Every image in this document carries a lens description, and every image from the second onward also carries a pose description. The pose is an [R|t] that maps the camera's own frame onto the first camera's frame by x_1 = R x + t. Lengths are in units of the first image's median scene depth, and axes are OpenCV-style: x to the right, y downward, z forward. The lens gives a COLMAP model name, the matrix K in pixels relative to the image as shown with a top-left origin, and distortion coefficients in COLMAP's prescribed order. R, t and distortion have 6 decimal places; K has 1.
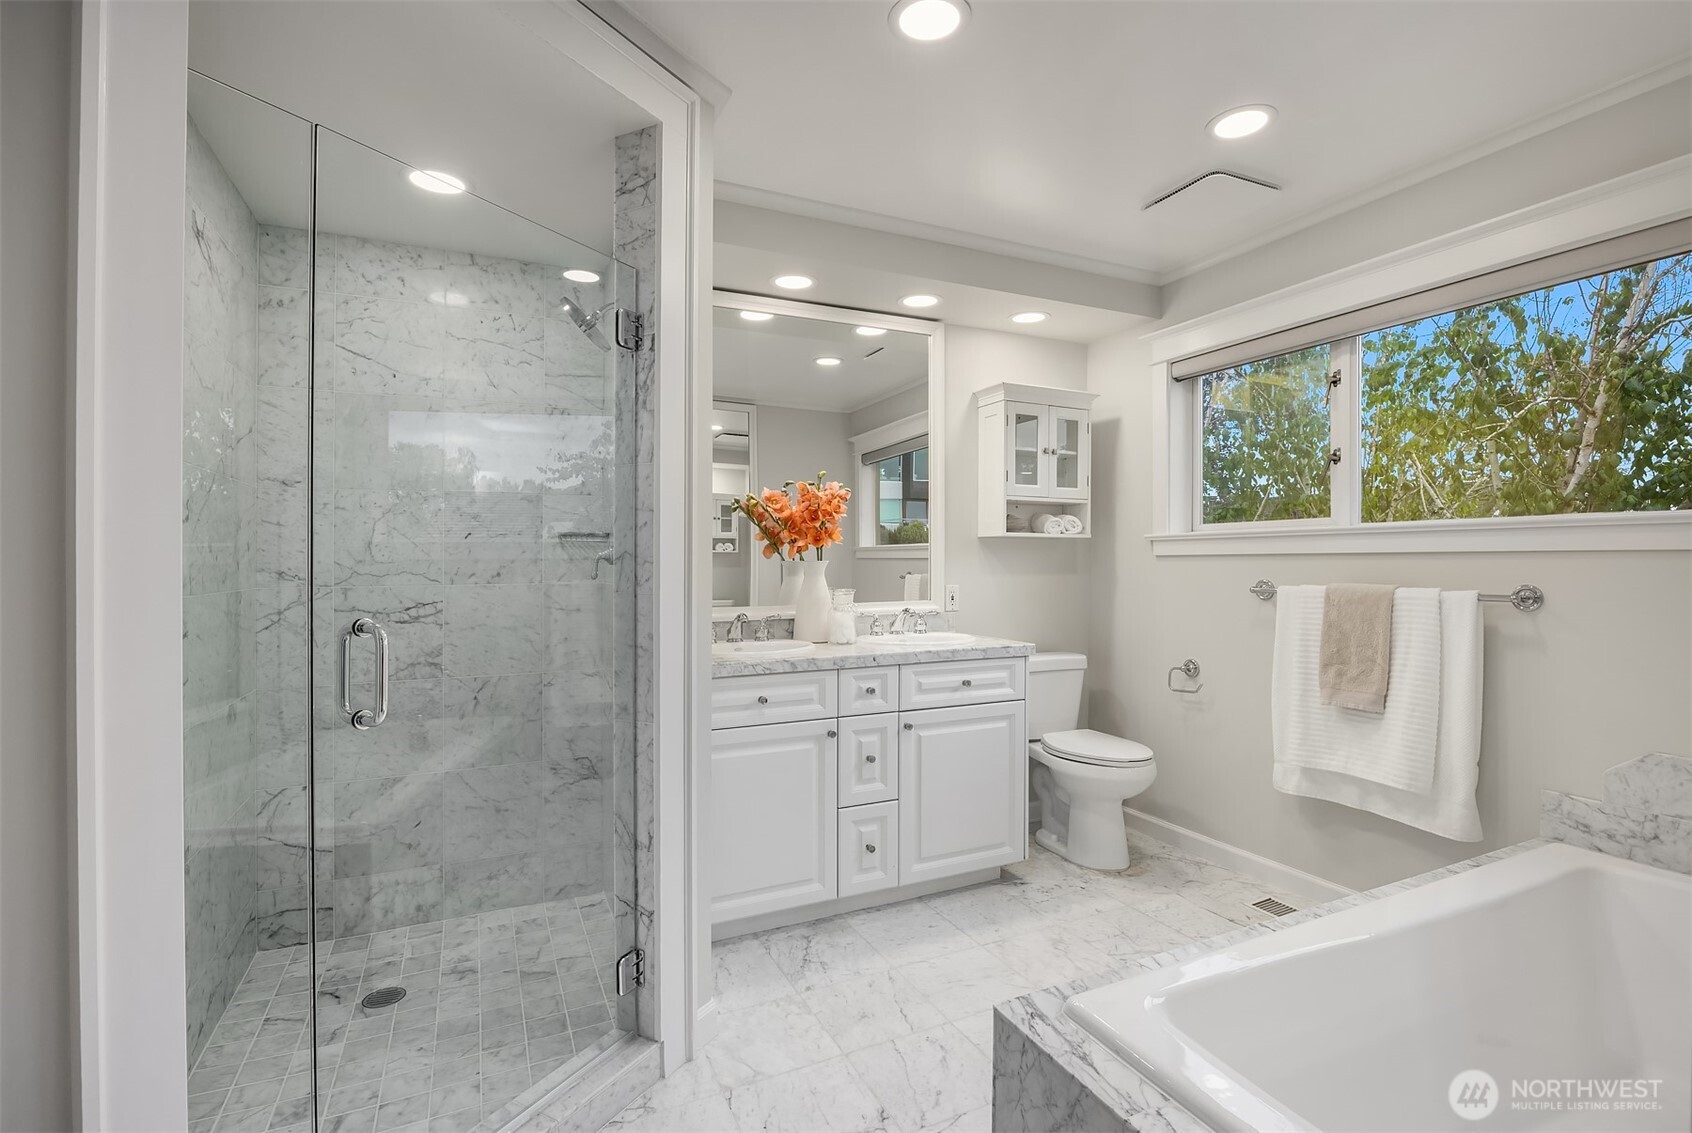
lens RADIAL K [[805.6, 0, 845.5], [0, 805.6, 564.9], [0, 0, 1]] dist [0.000193, -0.000012]
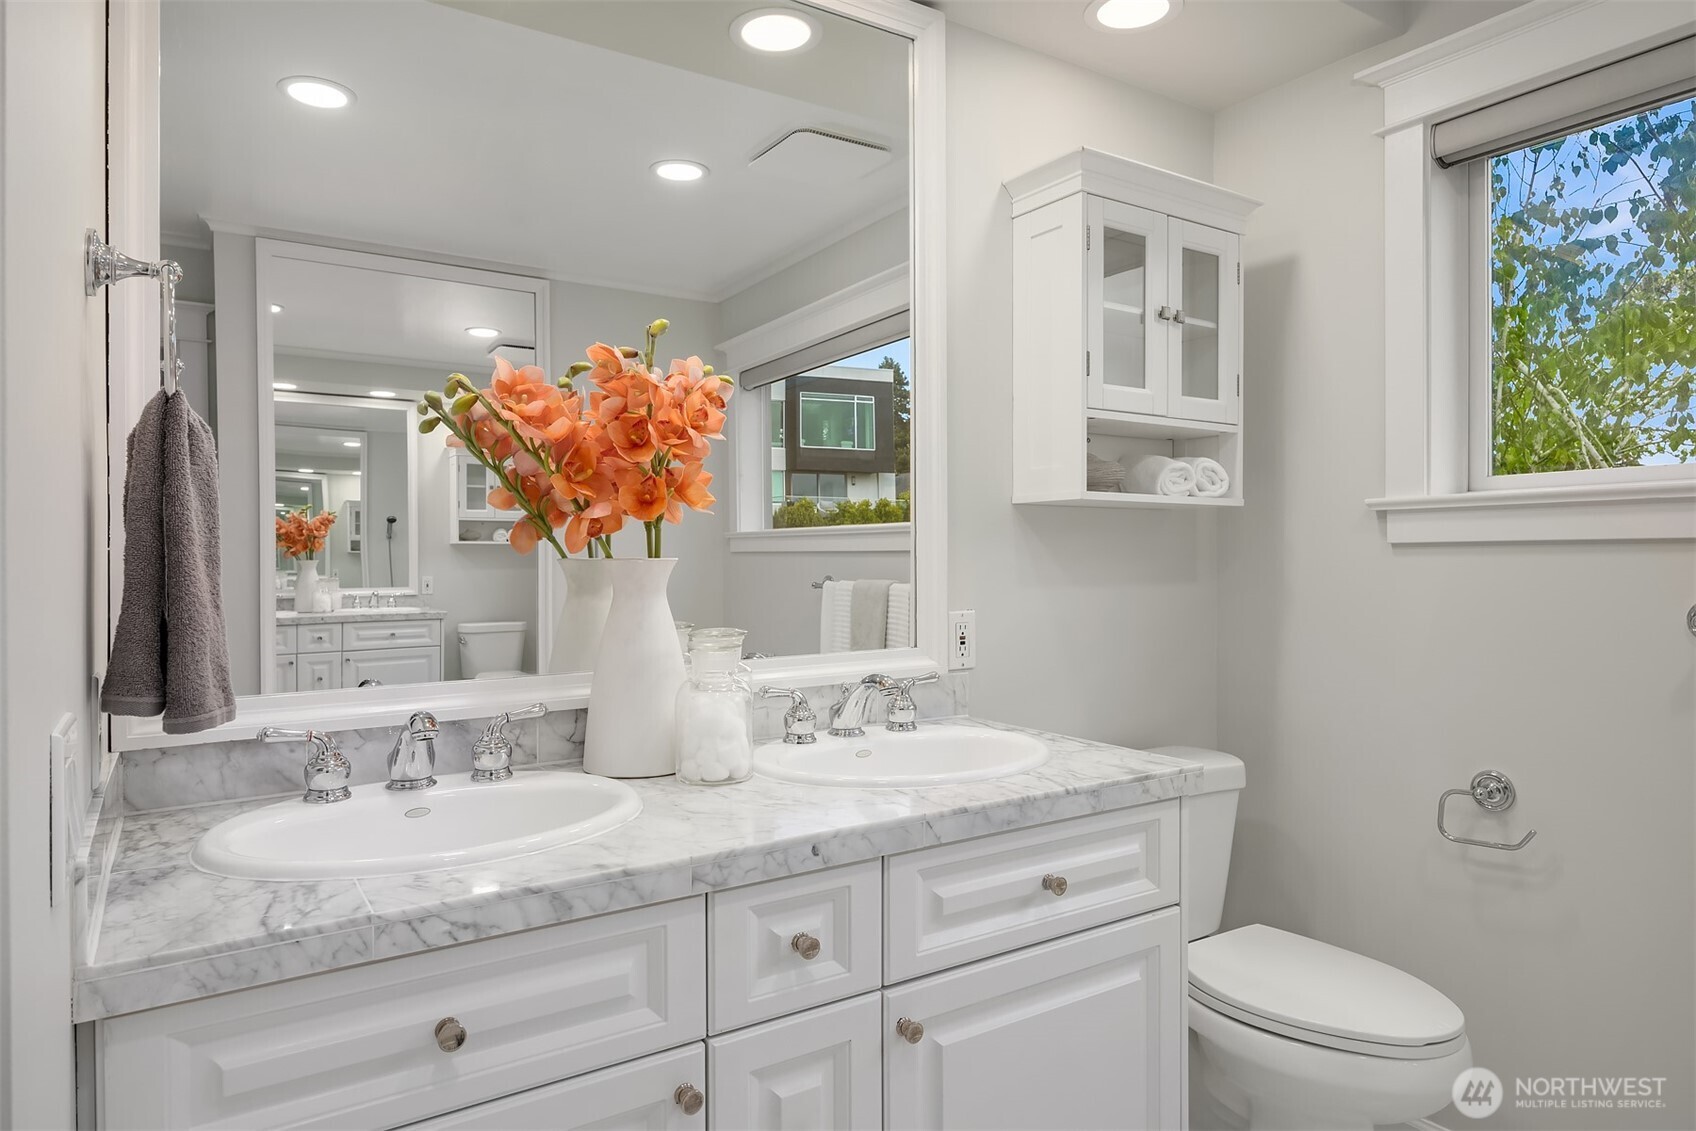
lens RADIAL K [[1065.6, 0, 872.8], [0, 1065.6, 555.2], [0, 0, 1]] dist [-0.006689, 0.008188]
pose [[0.988068, -0.004298, 0.153960, -0.007013], [0.005043, 0.999977, -0.004445, -0.003550], [-0.153937, 0.005169, 0.988067, 0.461767]]
